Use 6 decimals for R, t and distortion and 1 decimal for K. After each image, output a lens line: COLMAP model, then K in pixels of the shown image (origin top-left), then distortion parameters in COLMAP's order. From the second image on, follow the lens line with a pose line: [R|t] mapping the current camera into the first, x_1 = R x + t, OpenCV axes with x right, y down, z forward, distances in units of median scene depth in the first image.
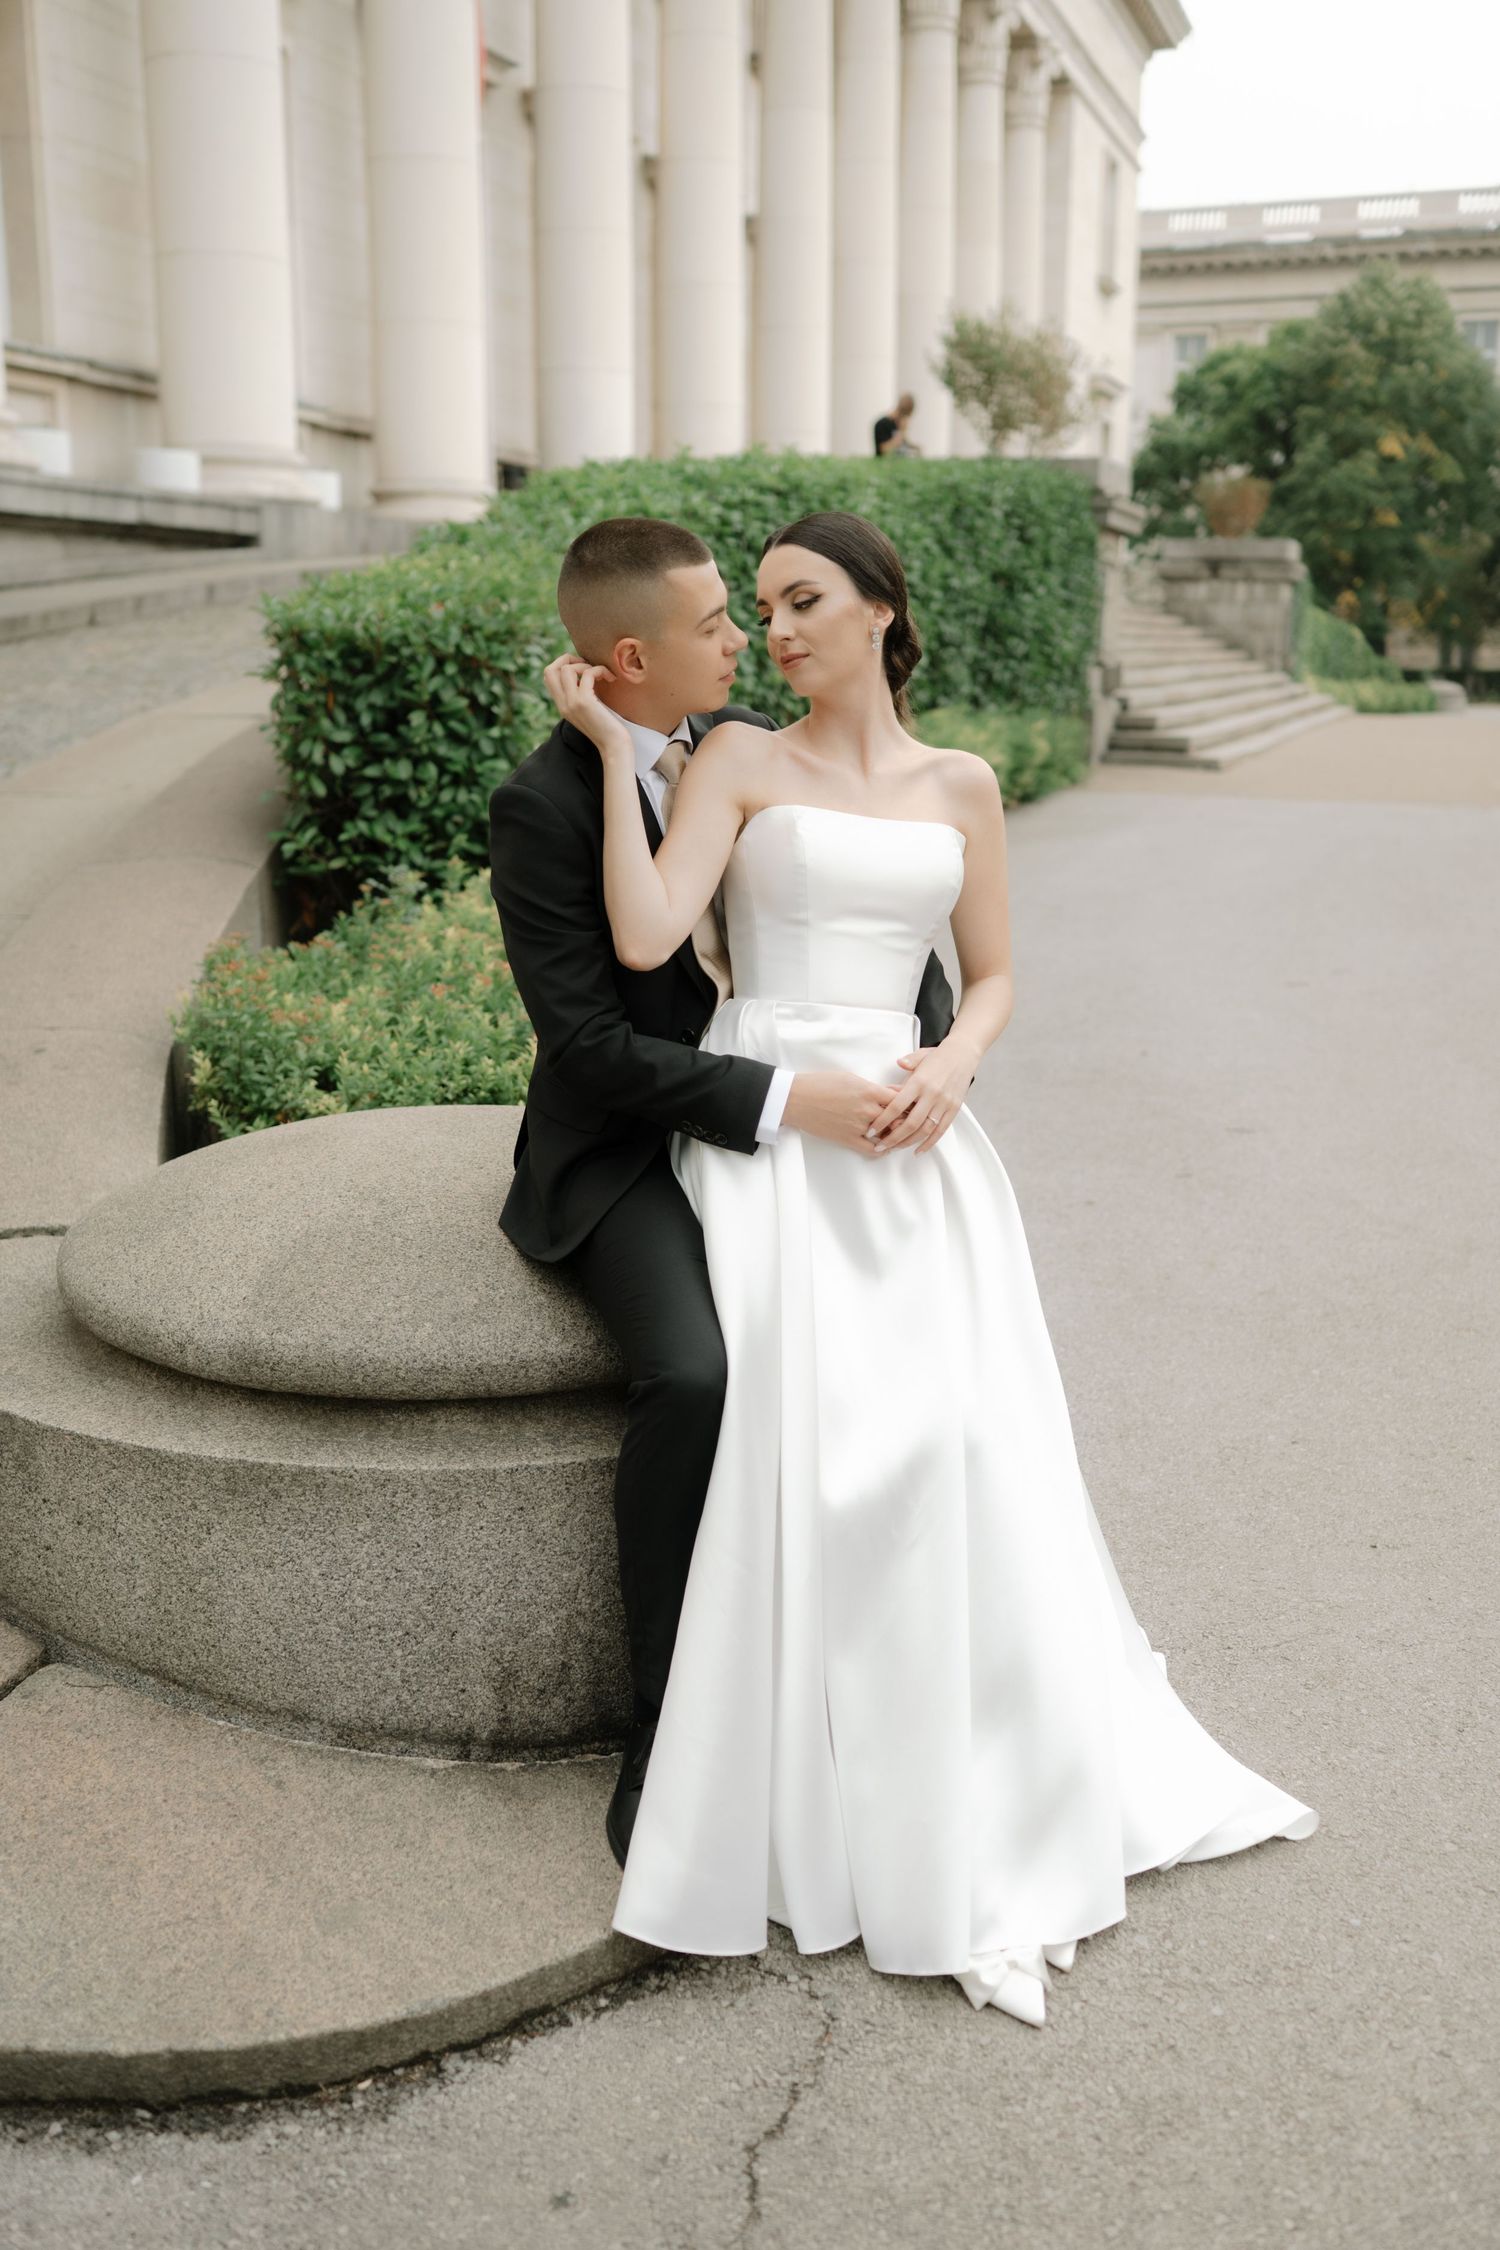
lens RADIAL K [[2153.5, 0, 754.9], [0, 2153.5, 1141.1], [0, 0, 1]] dist [-0.009878, 0.013178]
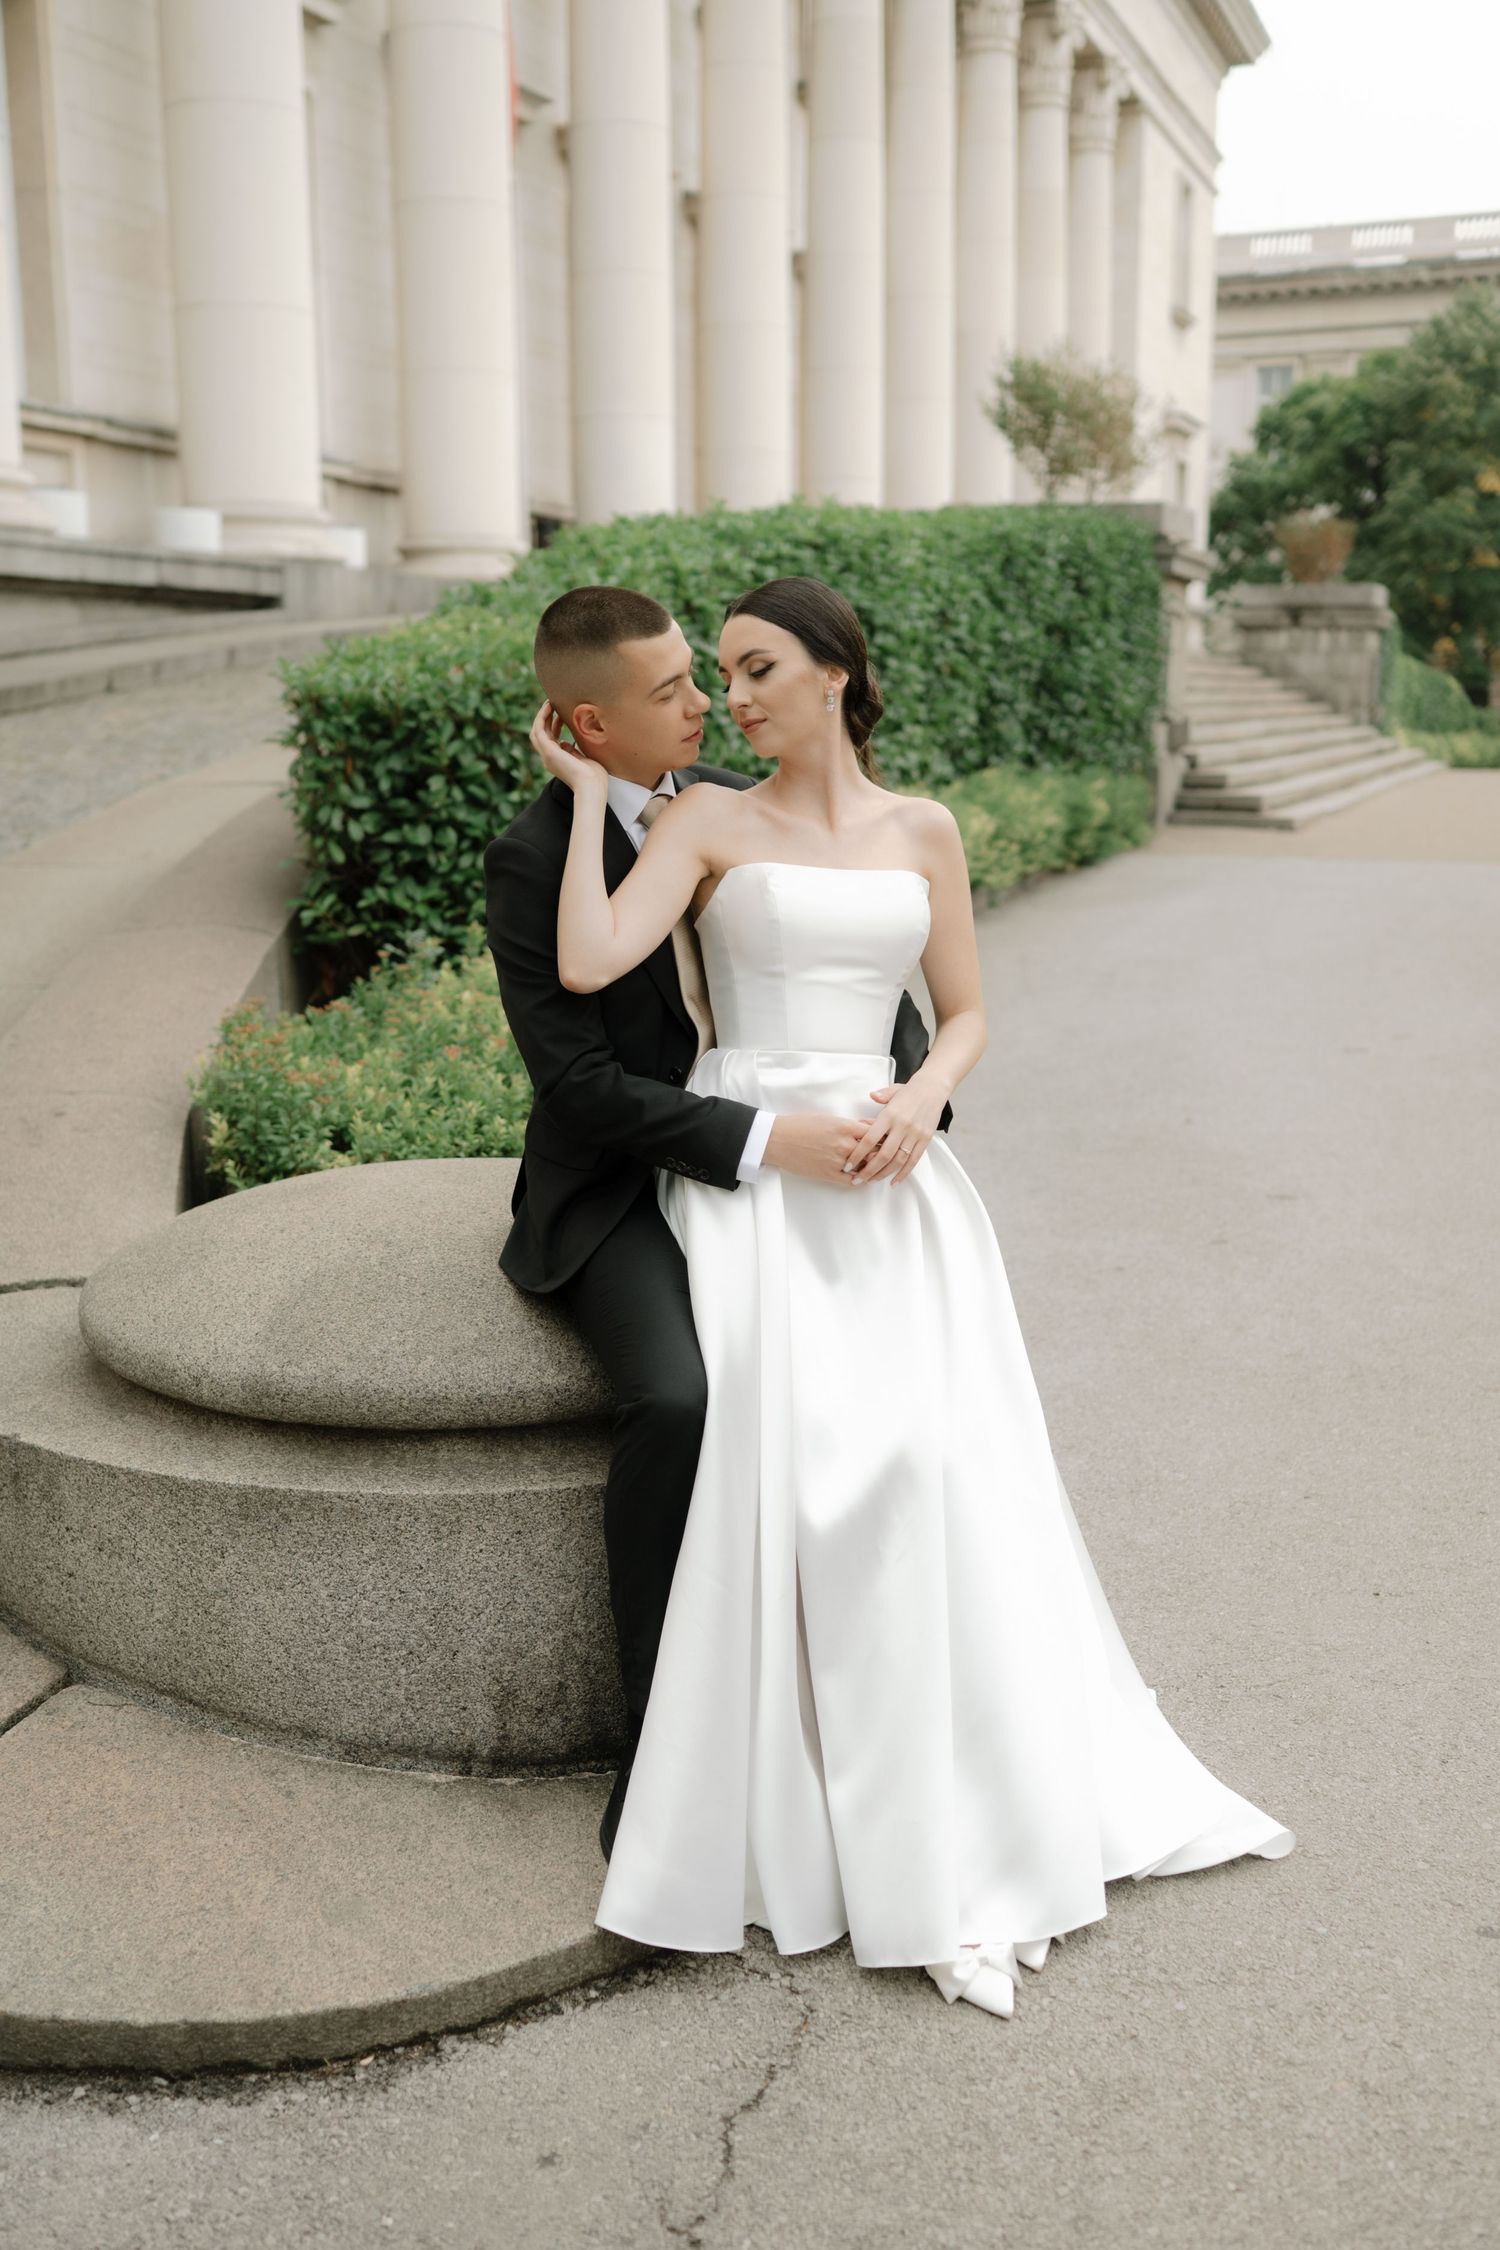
lens RADIAL K [[2305.1, 0, 729.7], [0, 2305.1, 1191.6], [0, 0, 1]] dist [-0.009610, 0.012191]
pose [[0.999363, -0.004822, -0.035367, 0.014448], [0.004189, 0.999830, -0.017974, 0.010790], [0.035448, 0.017815, 0.999213, -0.049880]]
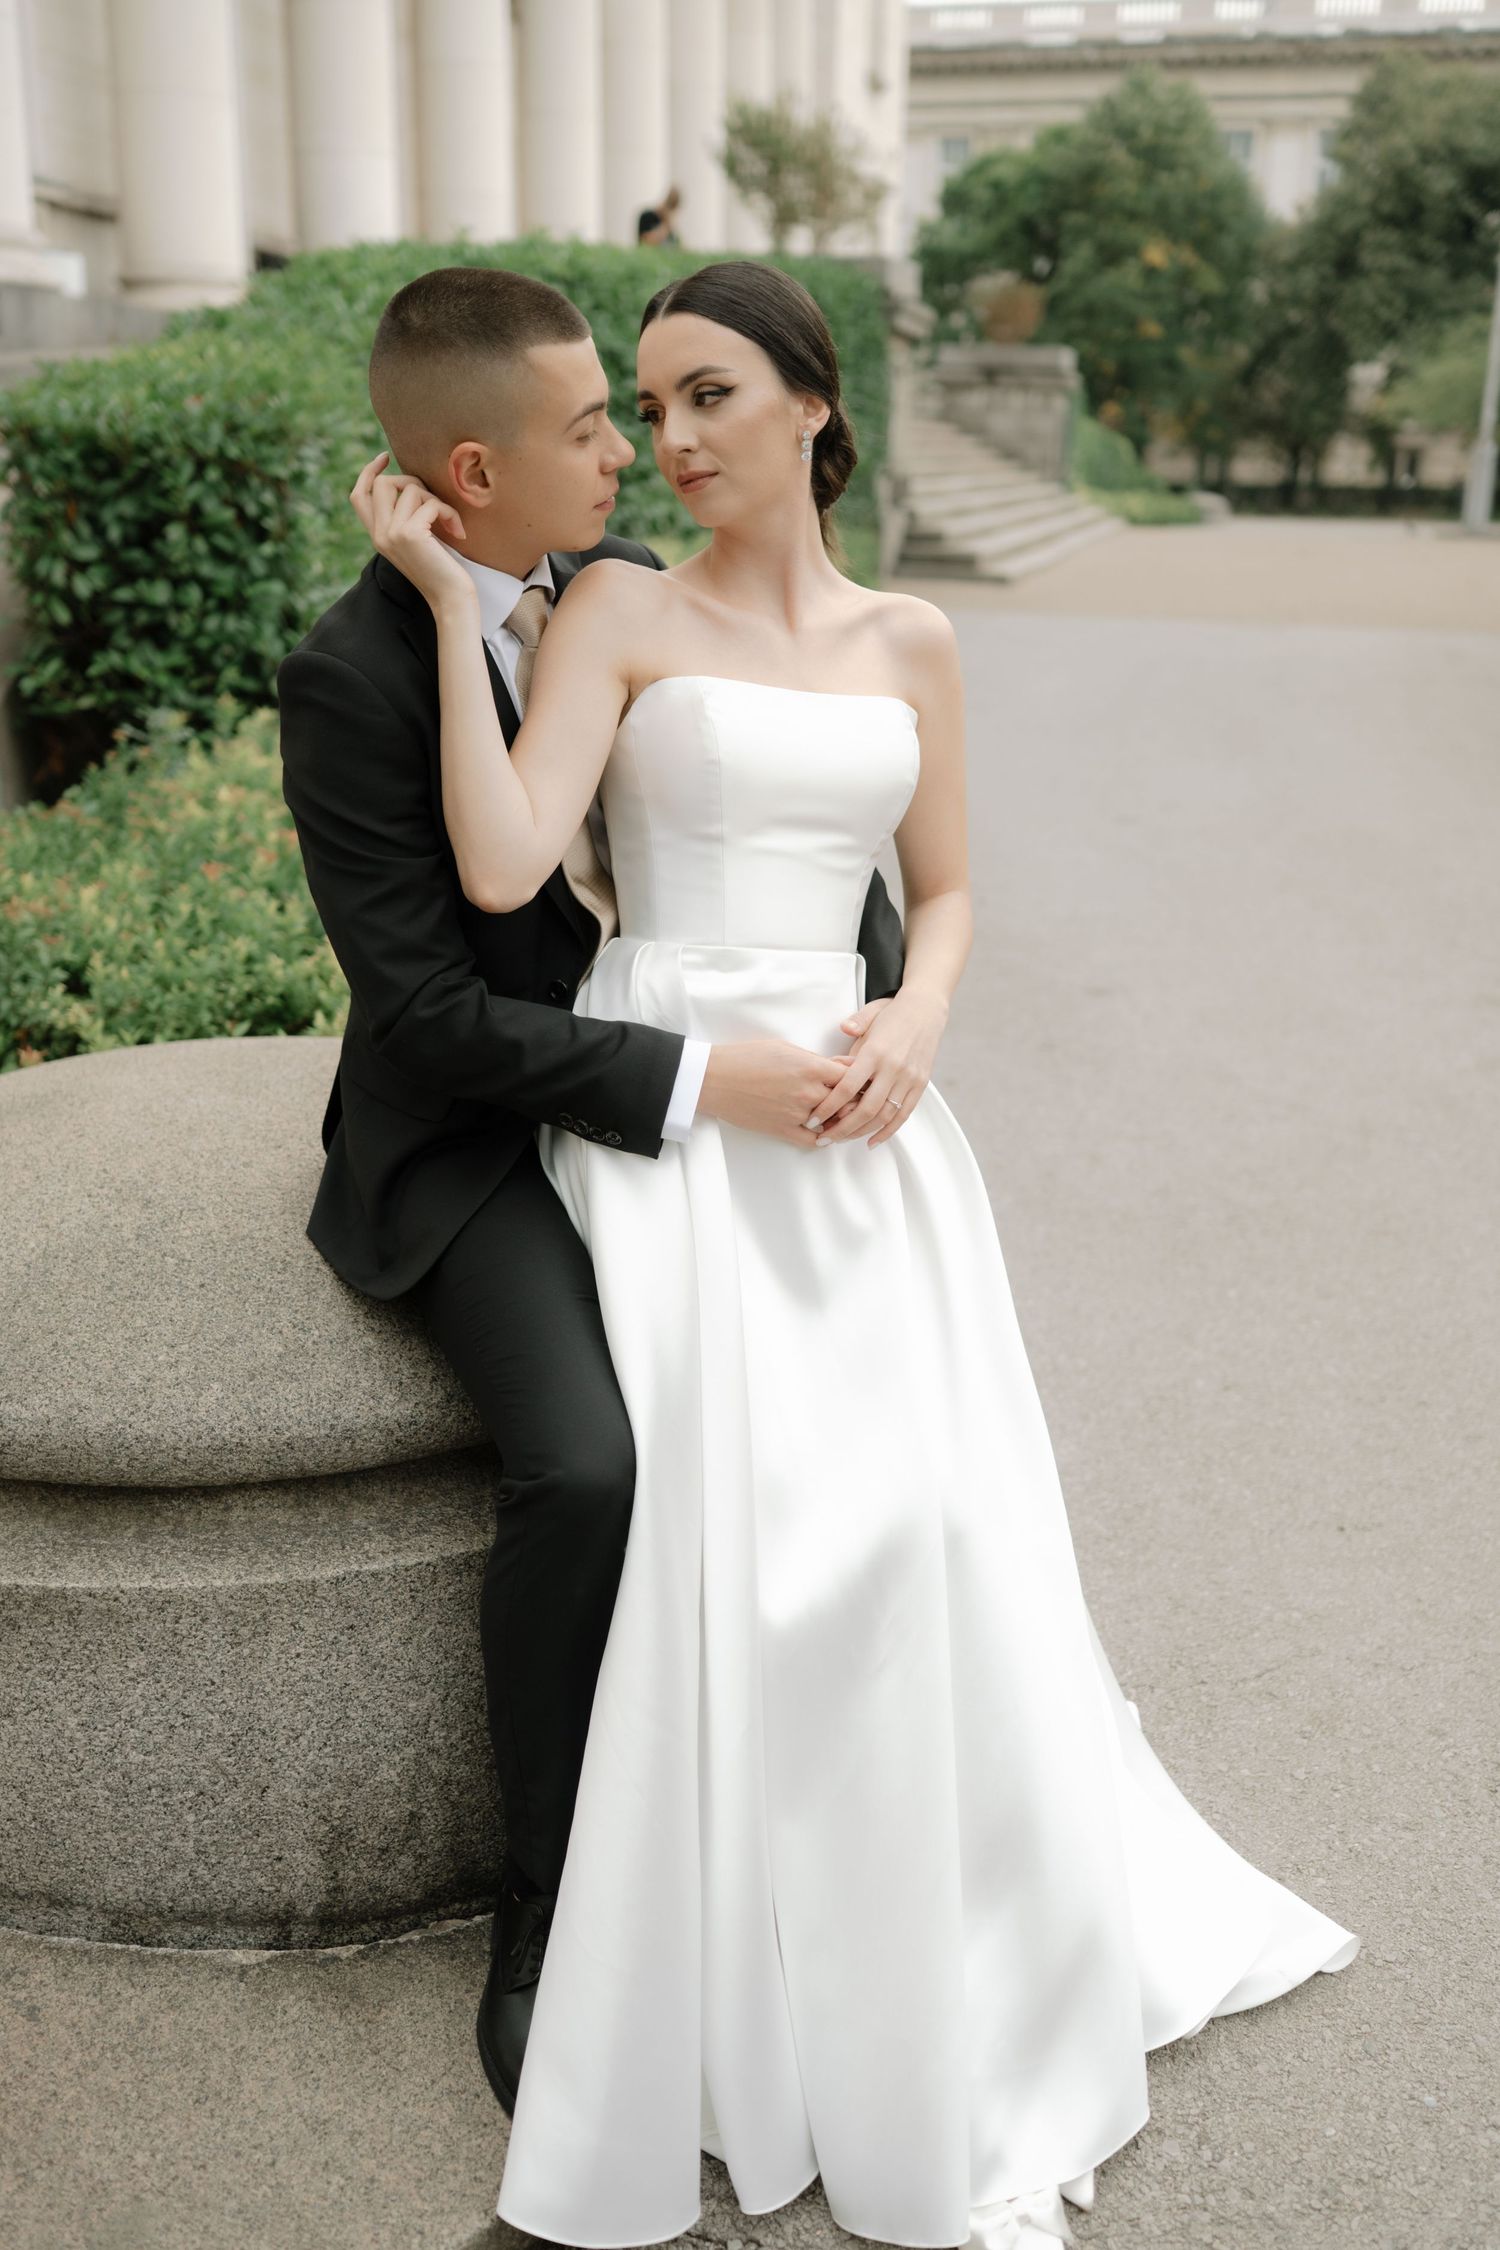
lens RADIAL K [[2111.9, 0, 760.9], [0, 2111.9, 1126.1], [0, 0, 1]] dist [-0.001319, 0.001896]
pose [[0.994233, -0.021006, 0.105165, -0.016955], [0.012231, 0.996442, 0.083392, -0.026358], [-0.106542, -0.081625, 0.990952, 0.113681]]
